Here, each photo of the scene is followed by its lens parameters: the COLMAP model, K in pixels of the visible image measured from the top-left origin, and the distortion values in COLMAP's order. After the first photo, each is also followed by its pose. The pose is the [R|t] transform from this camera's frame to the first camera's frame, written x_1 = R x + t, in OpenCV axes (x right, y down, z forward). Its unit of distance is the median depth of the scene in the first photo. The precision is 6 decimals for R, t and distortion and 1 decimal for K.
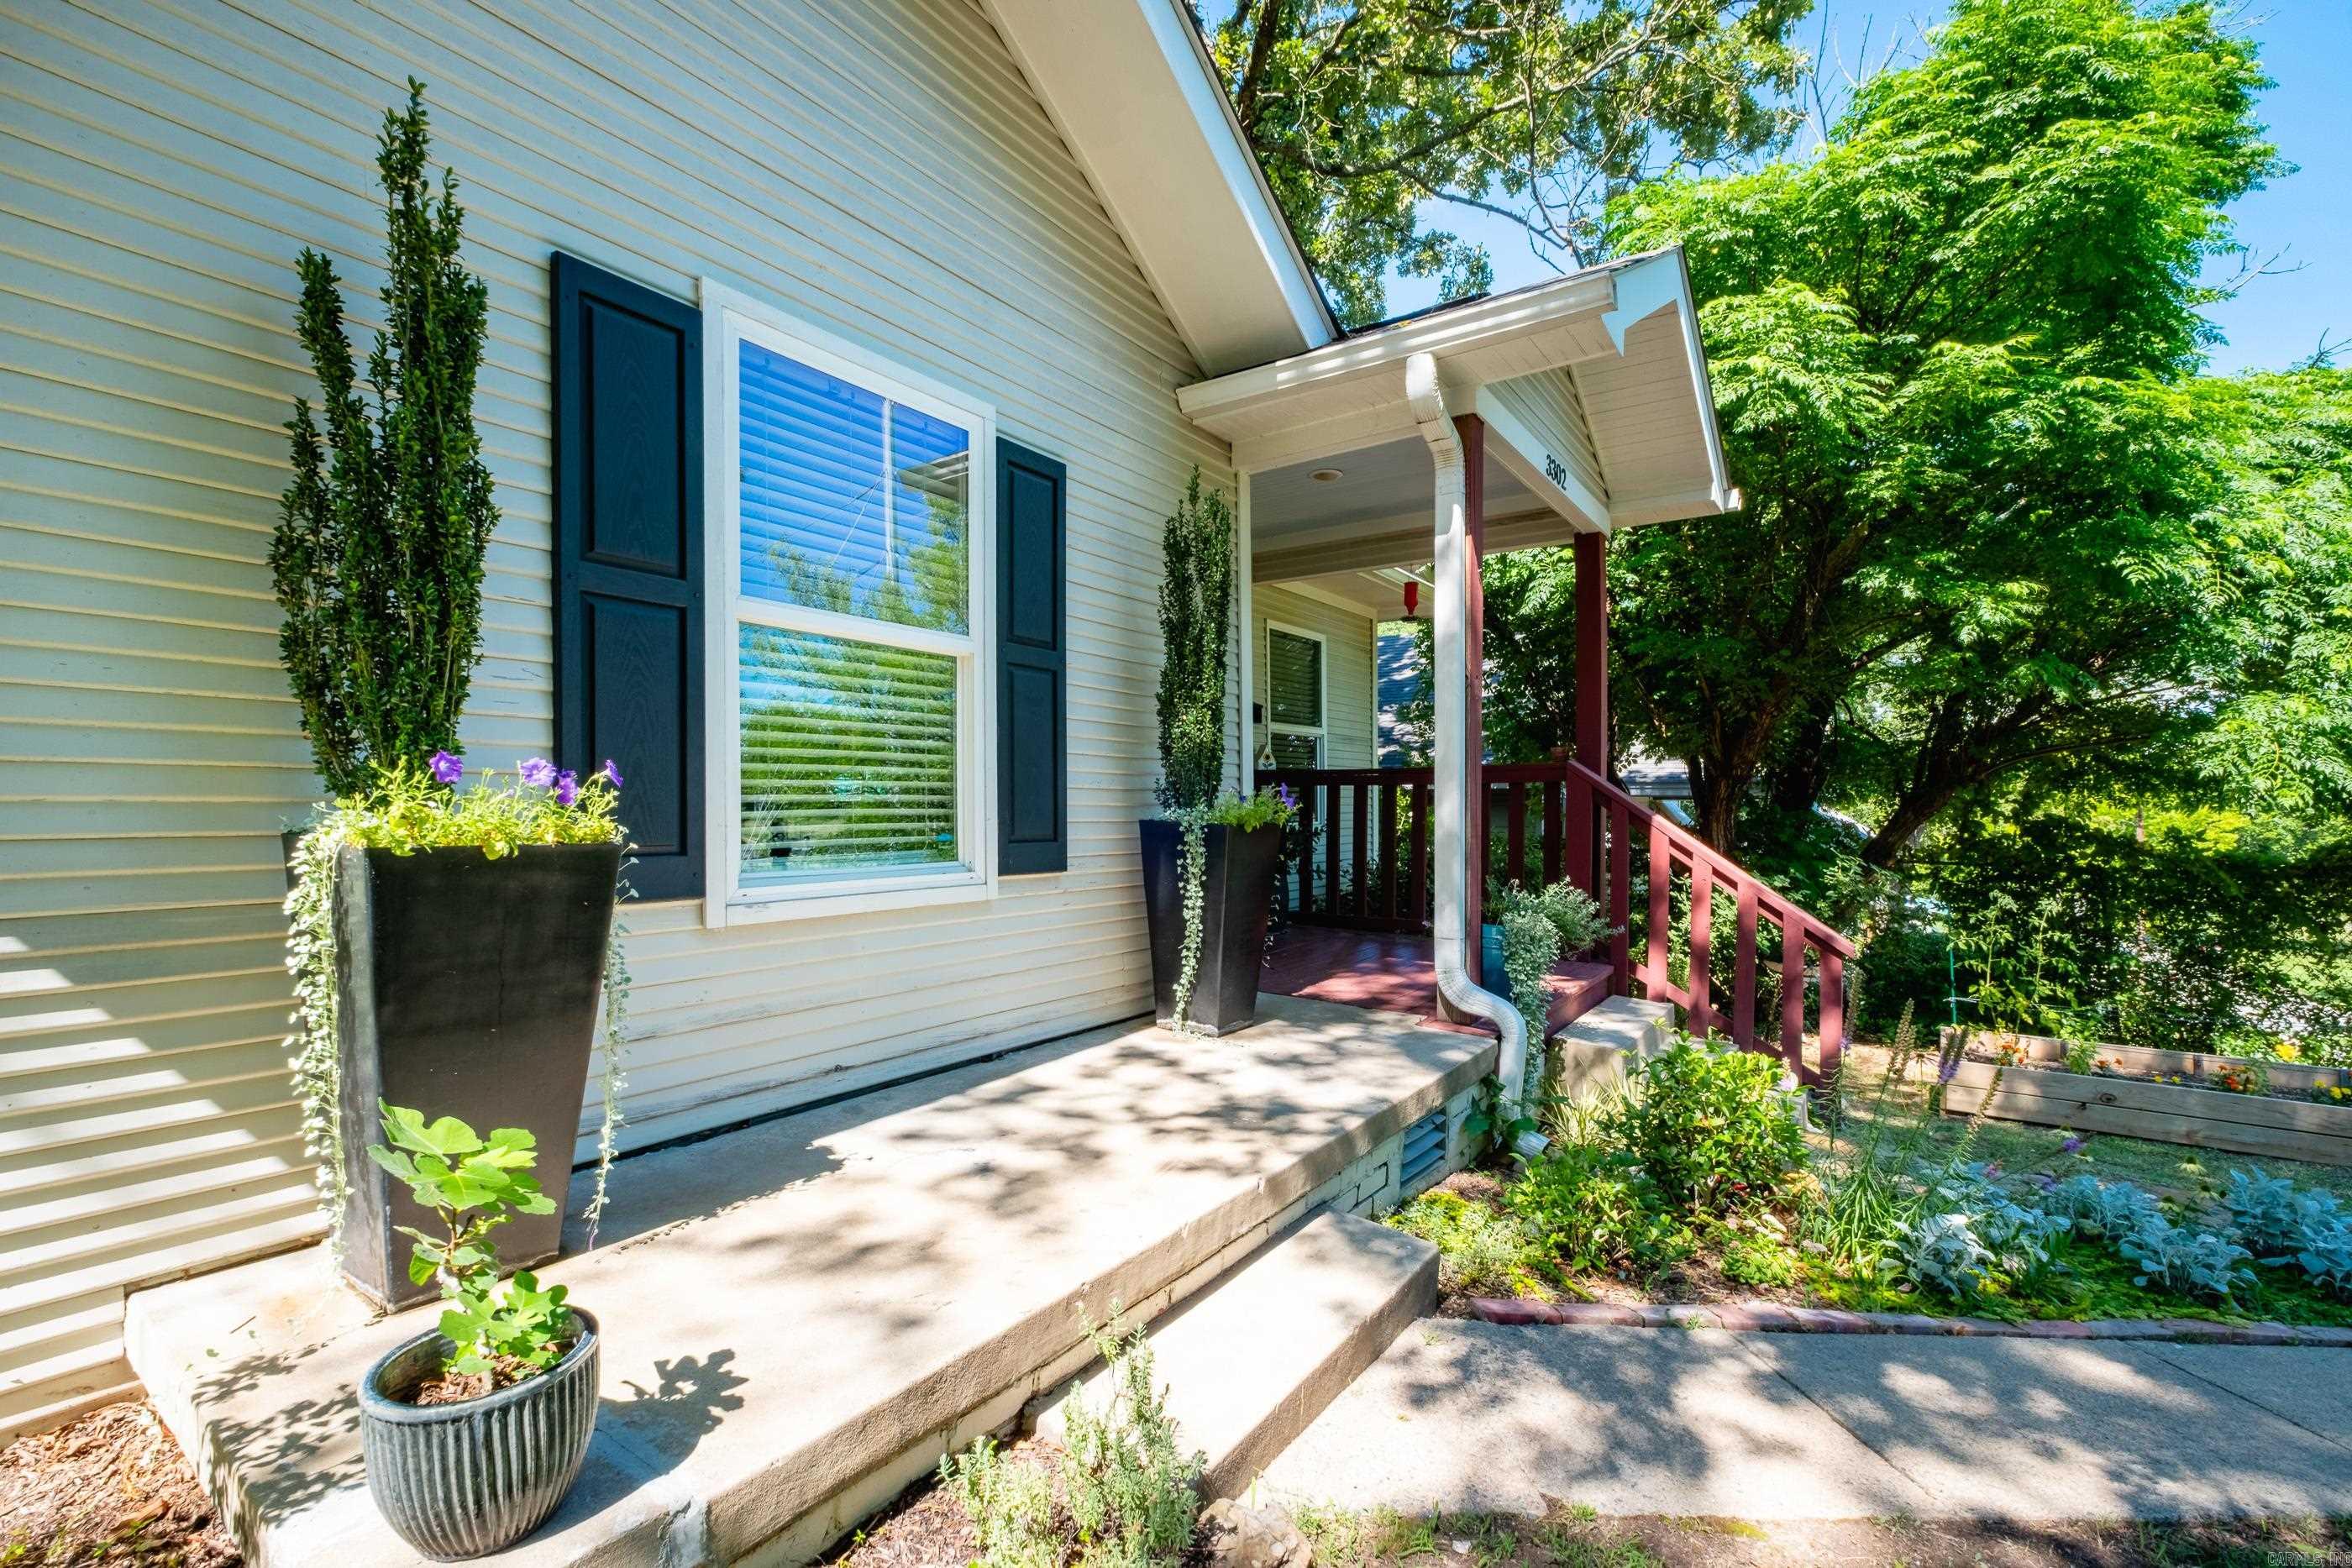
lens RADIAL K [[1014.8, 0, 1180.7], [0, 1014.8, 818.2], [0, 0, 1]] dist [-0.000286, -0.000571]
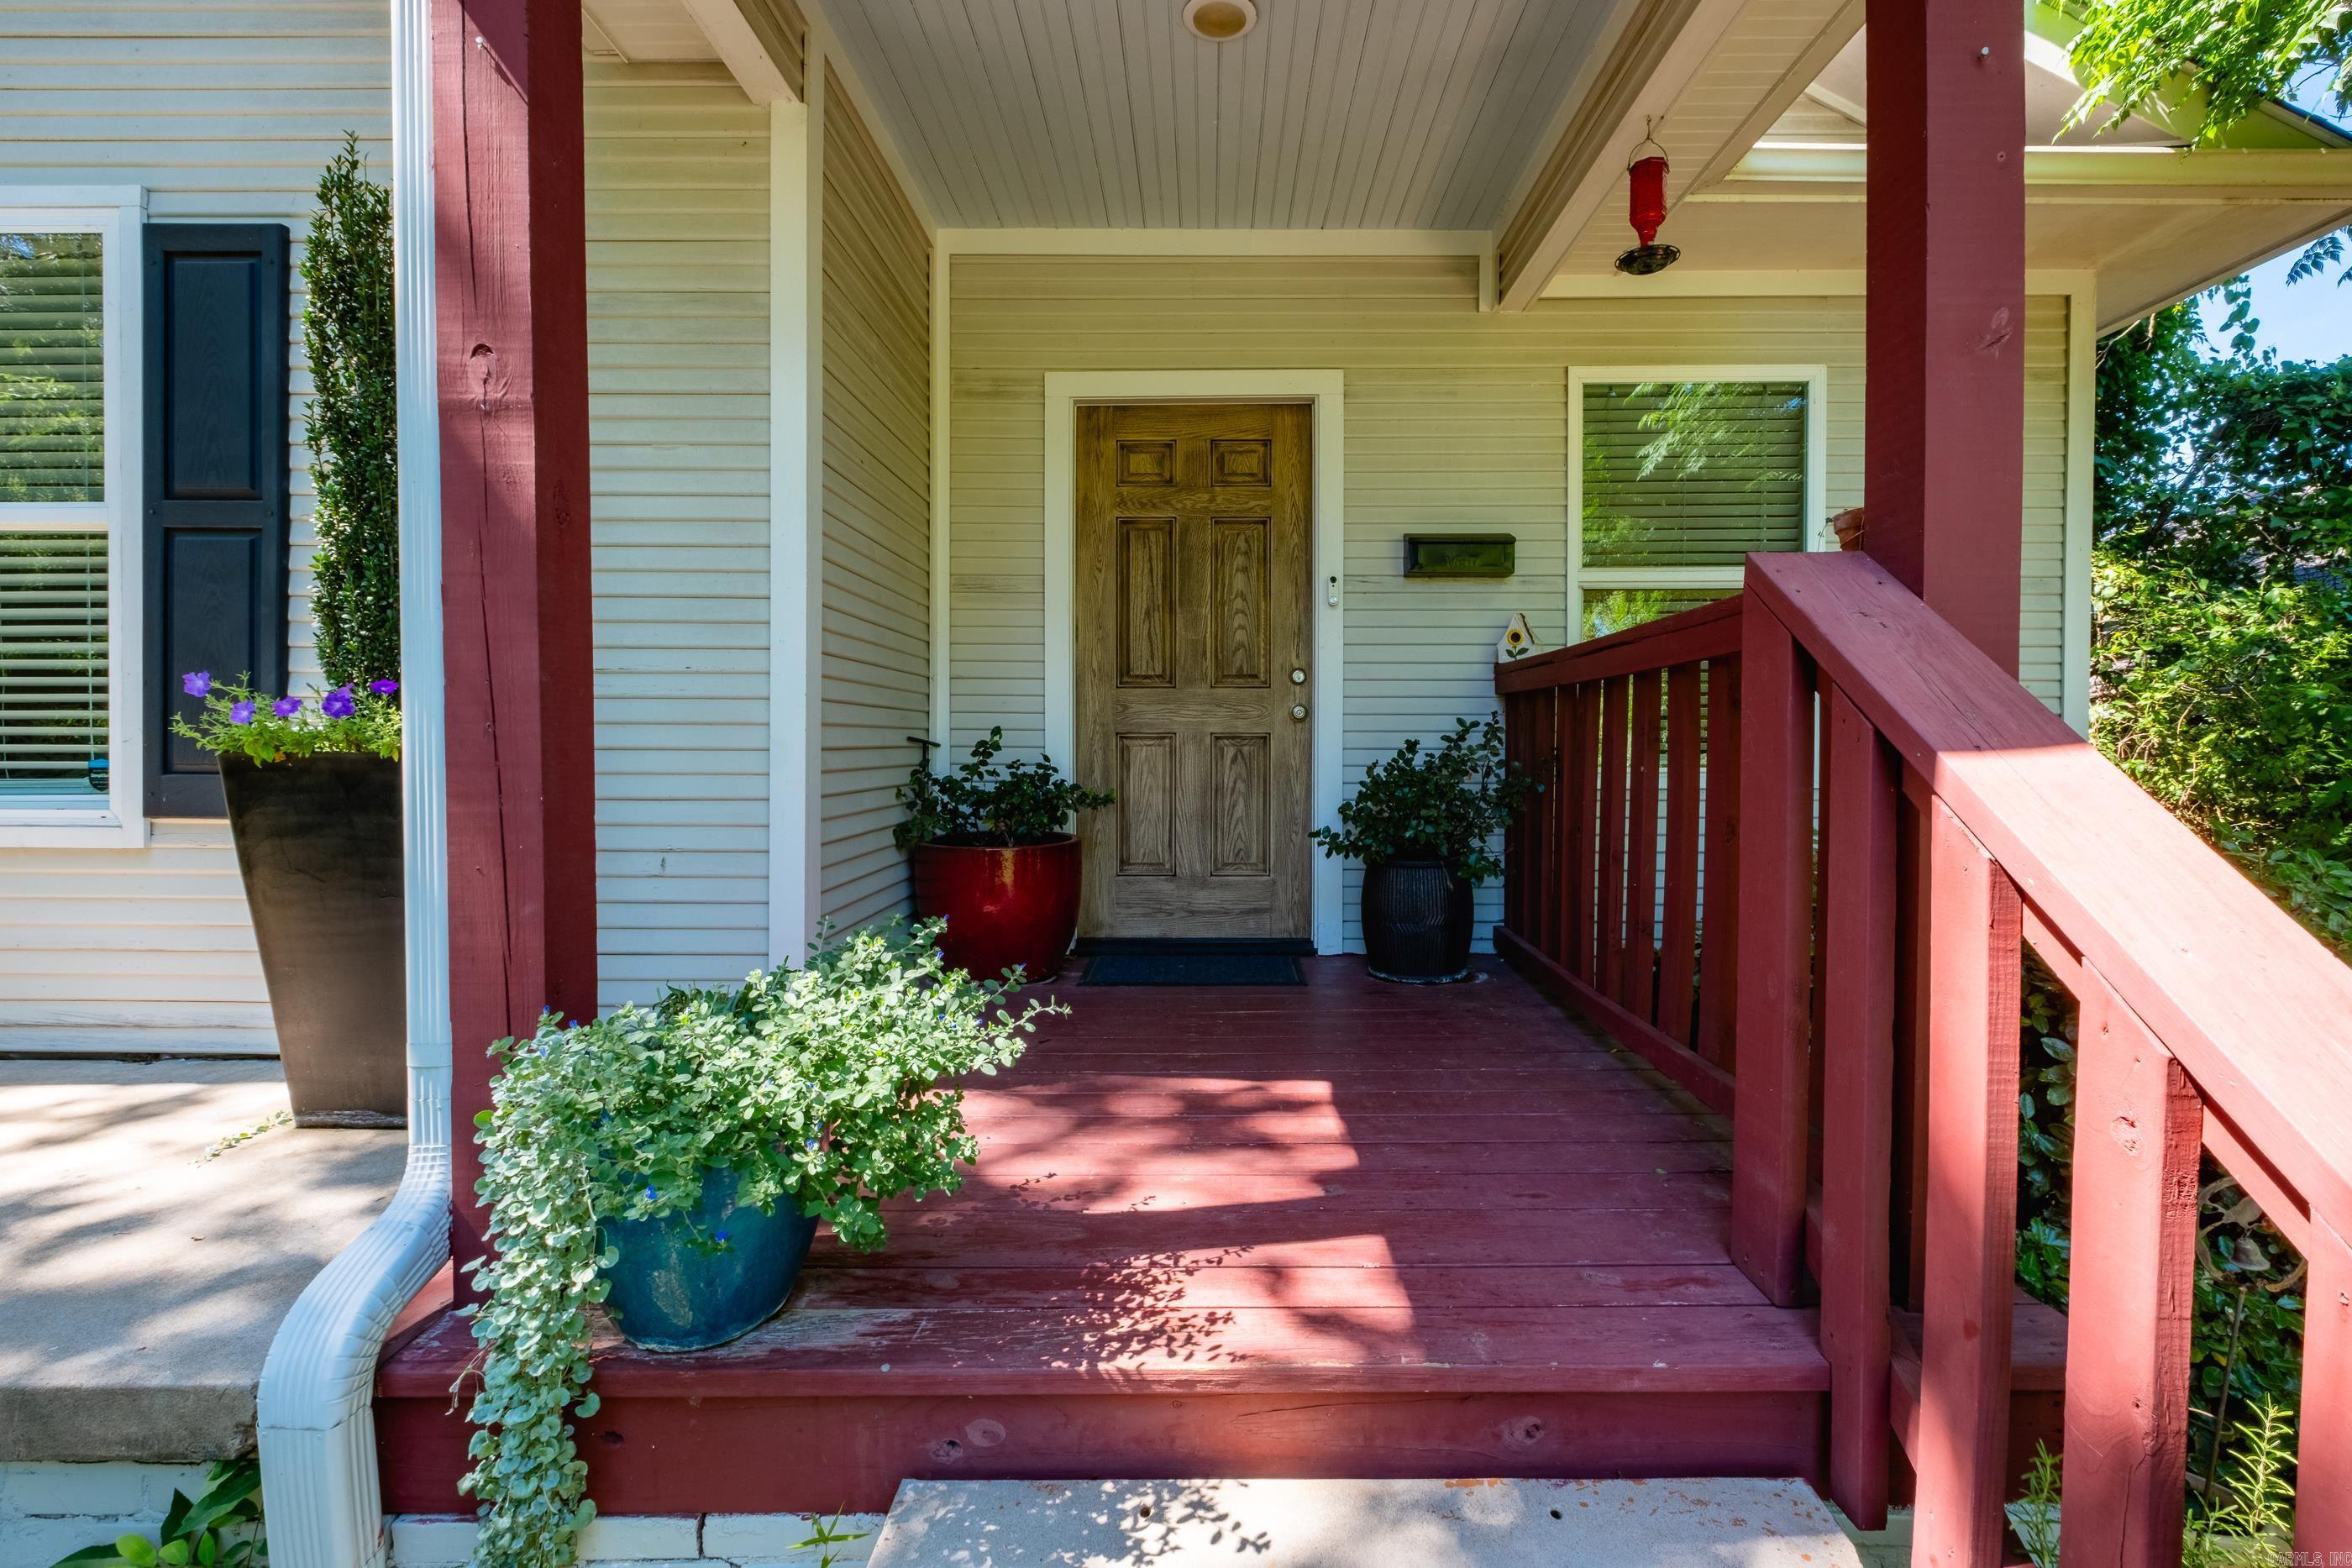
lens RADIAL K [[1008.4, 0, 1180.7], [0, 1008.4, 761.2], [0, 0, 1]] dist [0.002277, -0.000544]
pose [[0.563477, 0.015682, -0.825983, 0.859941], [-0.013677, 0.999860, 0.009653, -0.002058], [0.826018, 0.005858, 0.563613, 1.210663]]
